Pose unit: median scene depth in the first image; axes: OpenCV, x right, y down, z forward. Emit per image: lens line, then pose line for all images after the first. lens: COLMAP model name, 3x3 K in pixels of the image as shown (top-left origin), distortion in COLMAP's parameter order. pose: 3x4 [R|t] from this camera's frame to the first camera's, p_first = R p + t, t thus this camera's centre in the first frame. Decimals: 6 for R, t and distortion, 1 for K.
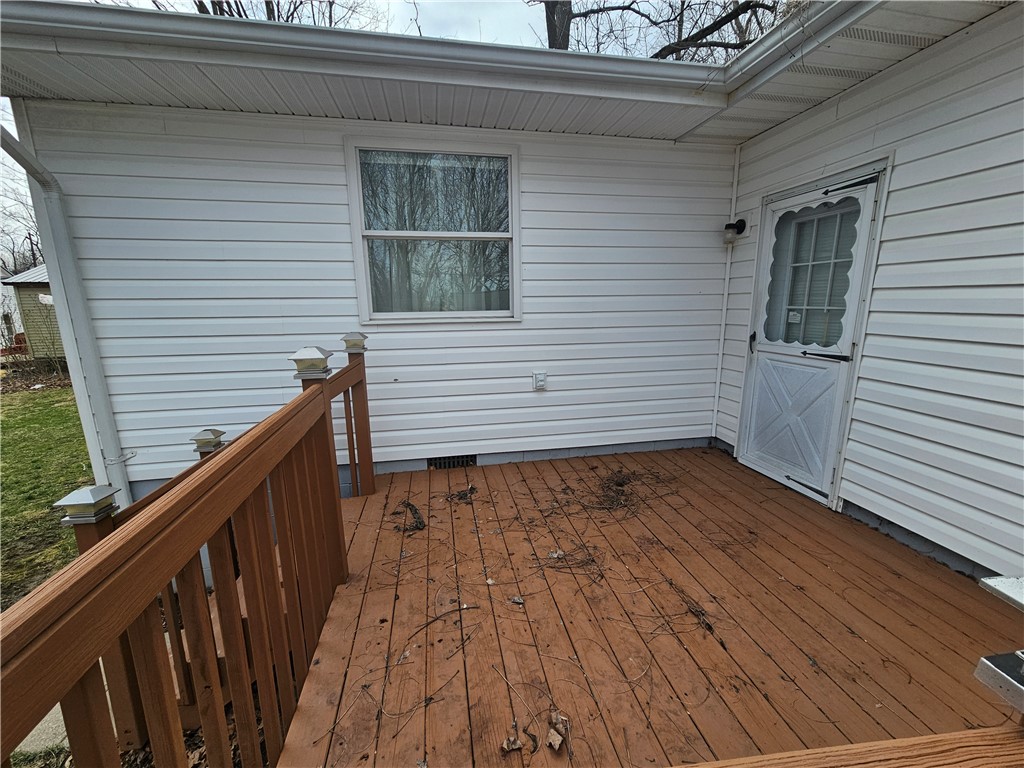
lens RADIAL K [[418.5, 0, 511.9], [0, 418.5, 384.1], [0, 0, 1]] dist [0.001782, 0.000259]
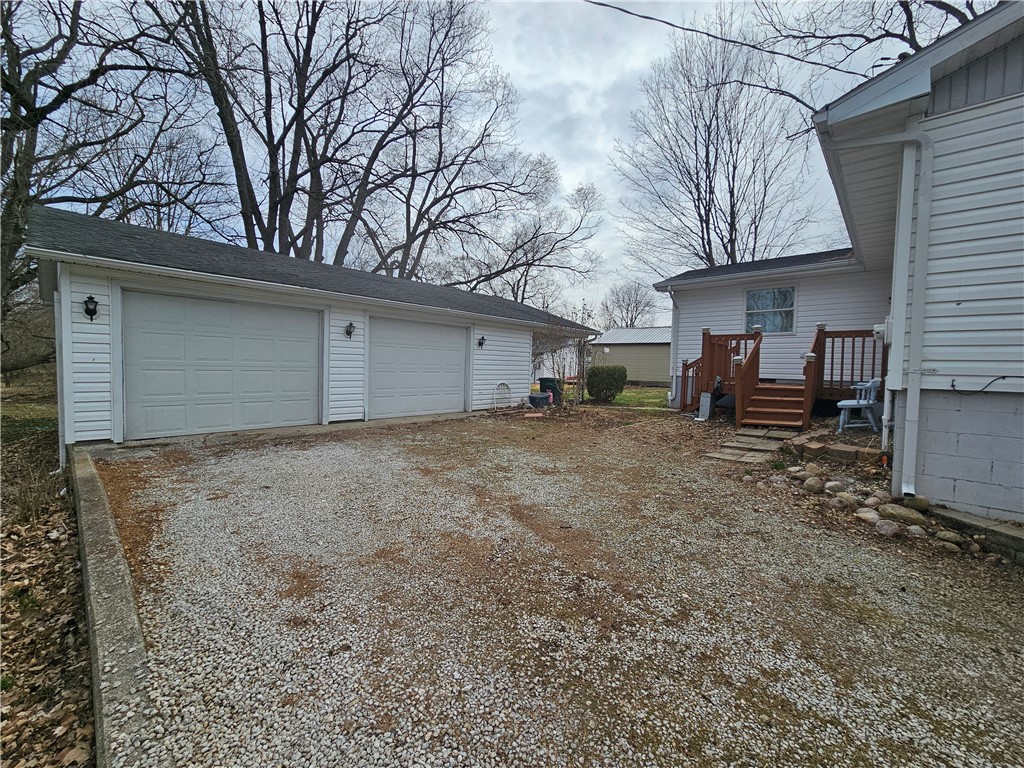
lens RADIAL K [[418.5, 0, 510.4], [0, 418.5, 384.5], [0, 0, 1]] dist [0.001782, 0.000259]
pose [[0.603607, 0.053733, -0.795469, 1.275681], [-0.179568, 0.981254, -0.069975, 0.836986], [0.776797, 0.185078, 0.601941, -2.531167]]
